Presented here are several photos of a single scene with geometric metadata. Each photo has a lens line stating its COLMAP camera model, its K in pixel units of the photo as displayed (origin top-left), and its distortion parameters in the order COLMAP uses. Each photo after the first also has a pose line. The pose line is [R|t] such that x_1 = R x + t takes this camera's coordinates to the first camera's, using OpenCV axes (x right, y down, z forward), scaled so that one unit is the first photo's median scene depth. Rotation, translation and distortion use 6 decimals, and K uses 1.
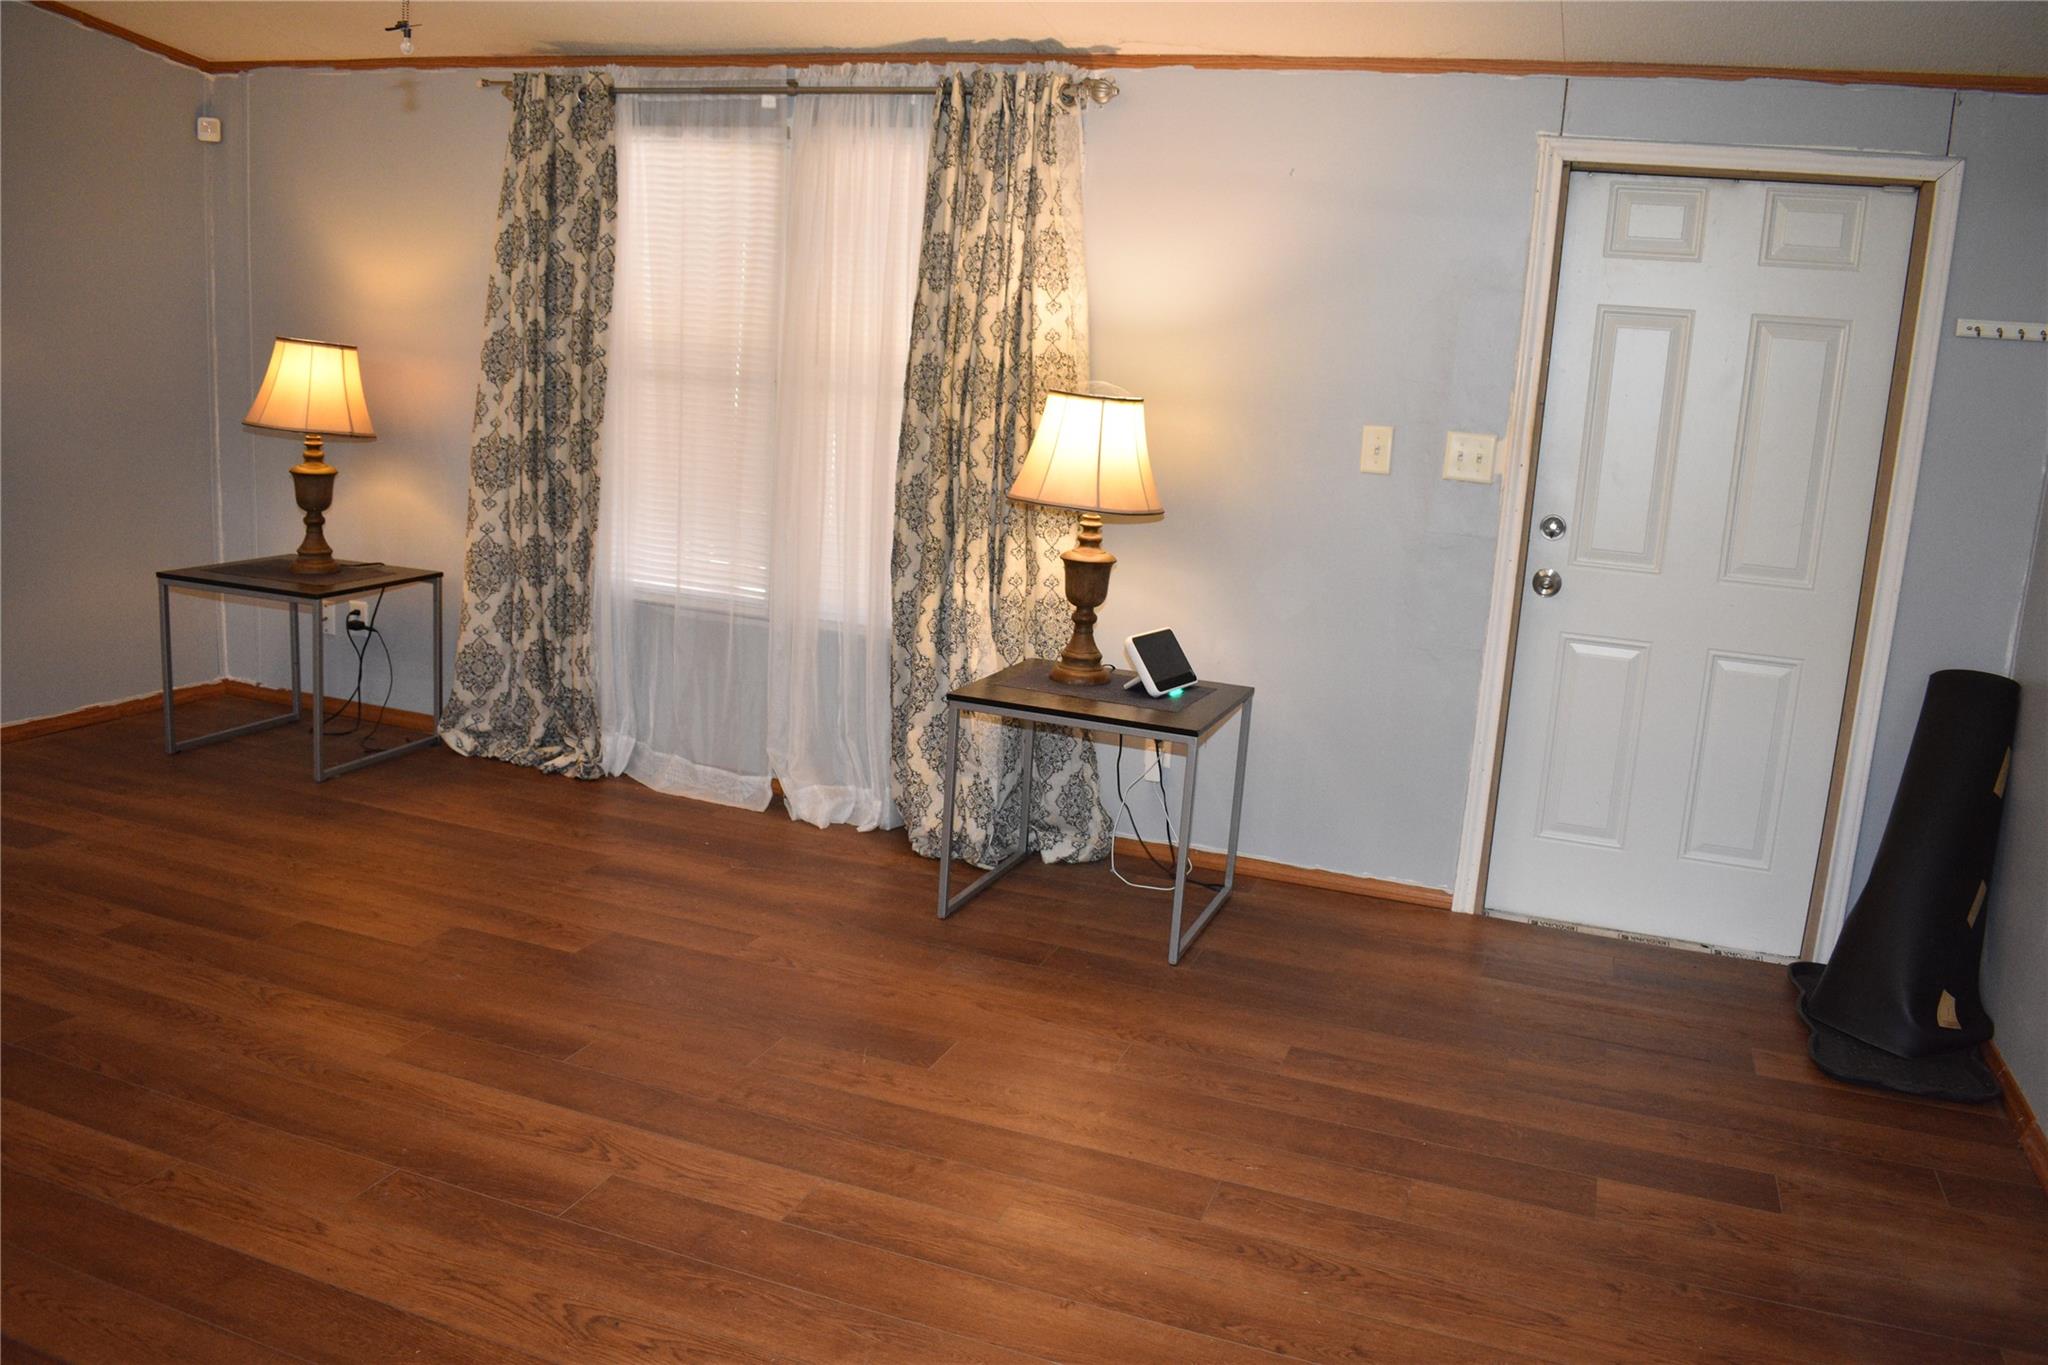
lens RADIAL K [[1638.2, 0, 990.2], [0, 1638.2, 694.2], [0, 0, 1]] dist [-0.093892, 0.009931]
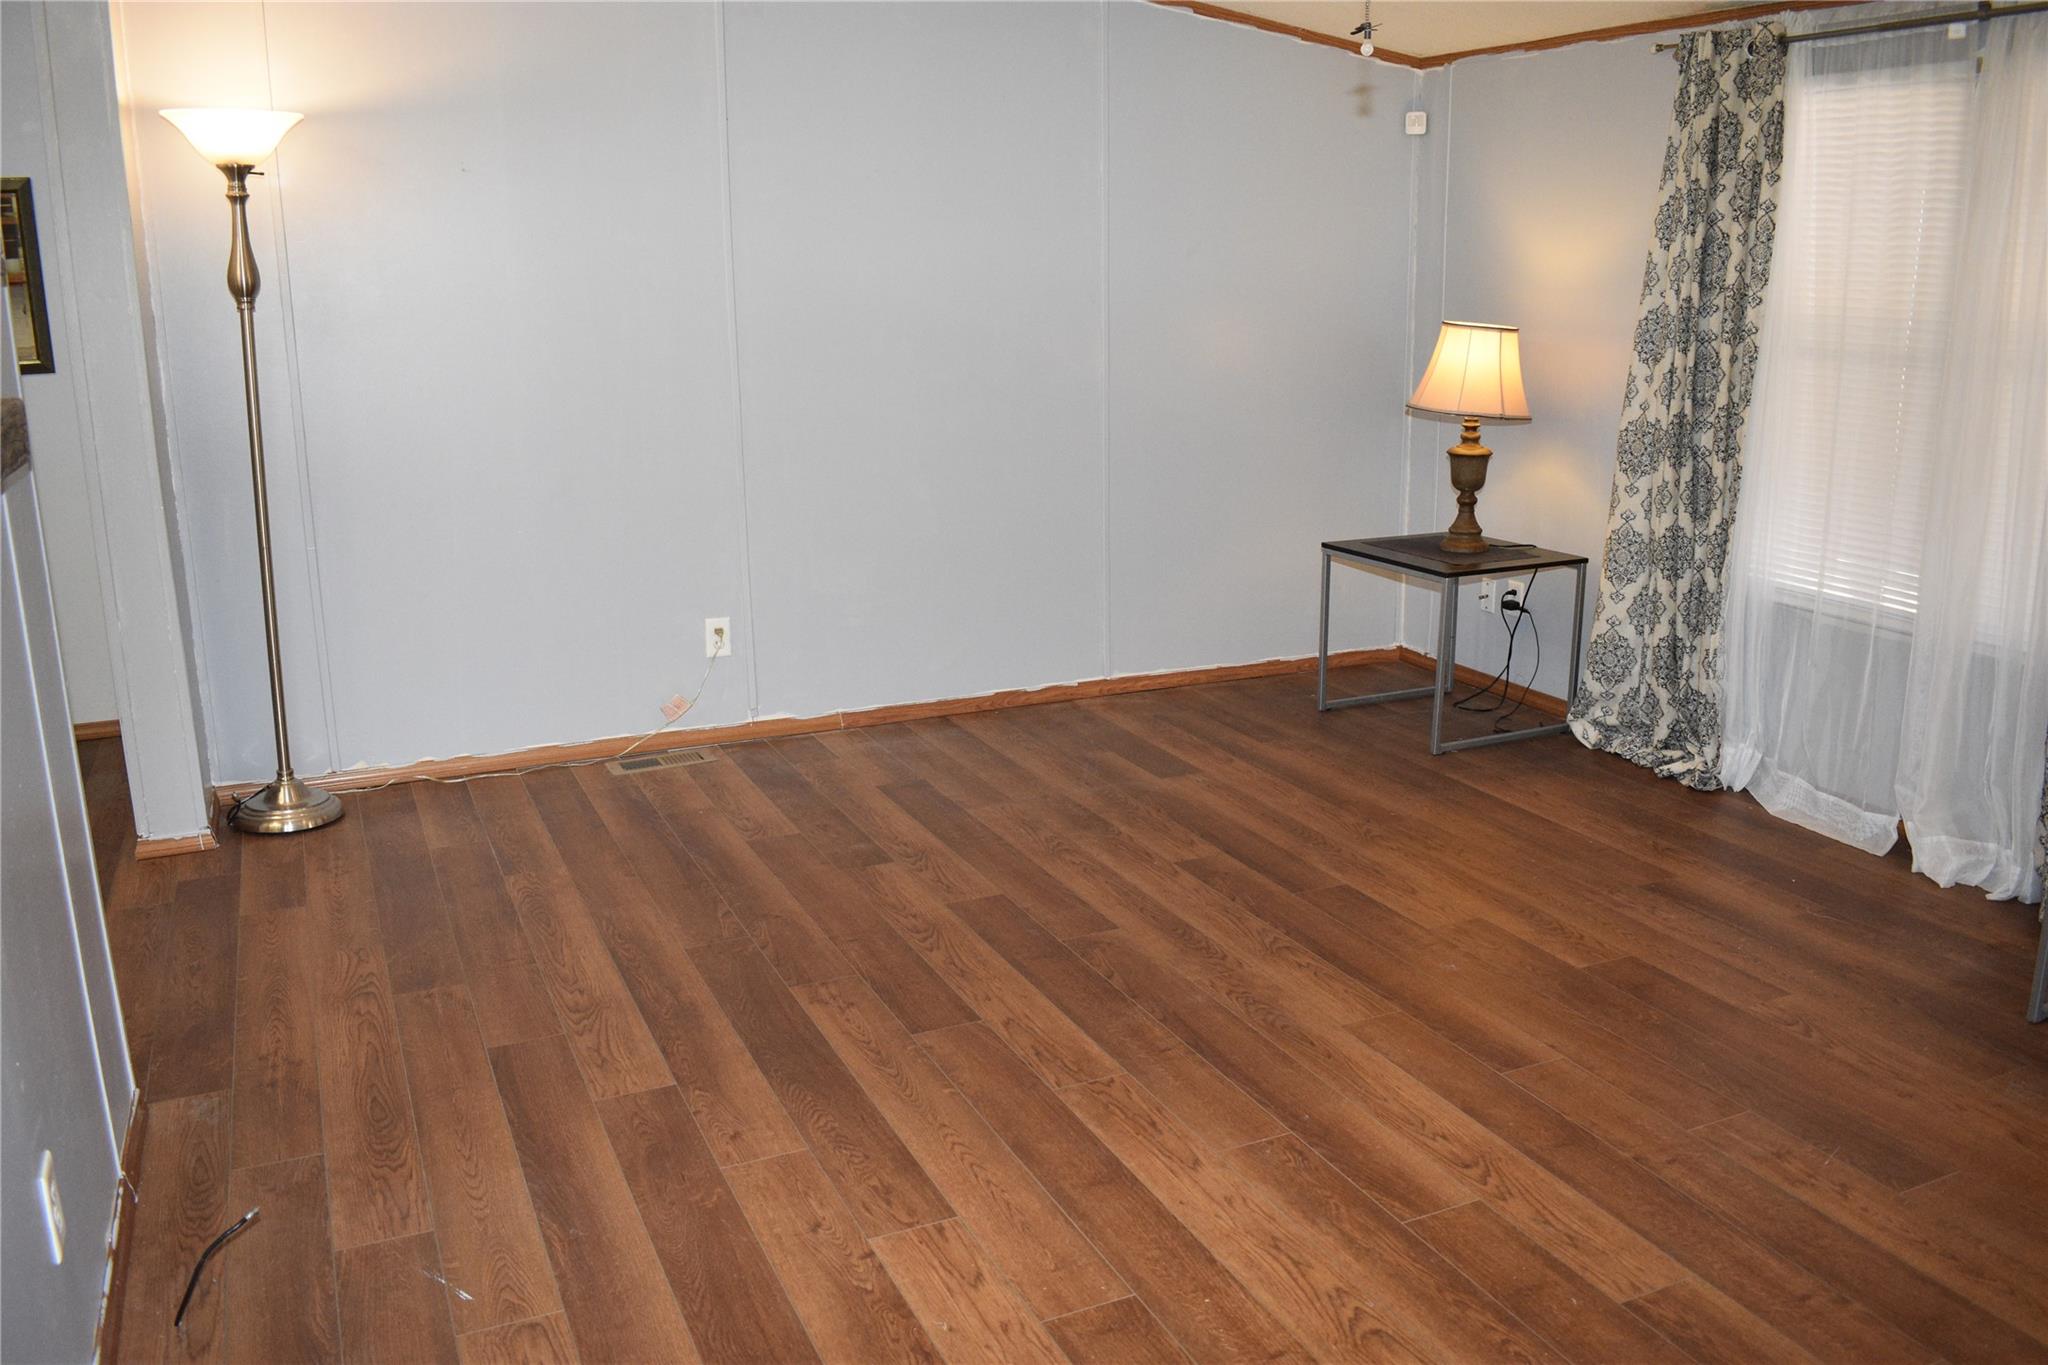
lens RADIAL K [[1638.2, 0, 963.6], [0, 1638.2, 705.9], [0, 0, 1]] dist [-0.093892, 0.009931]
pose [[0.689459, 0.113099, -0.715441, 0.121839], [-0.093877, 0.993356, 0.066565, -0.018179], [0.718216, 0.021269, 0.695495, 0.060233]]
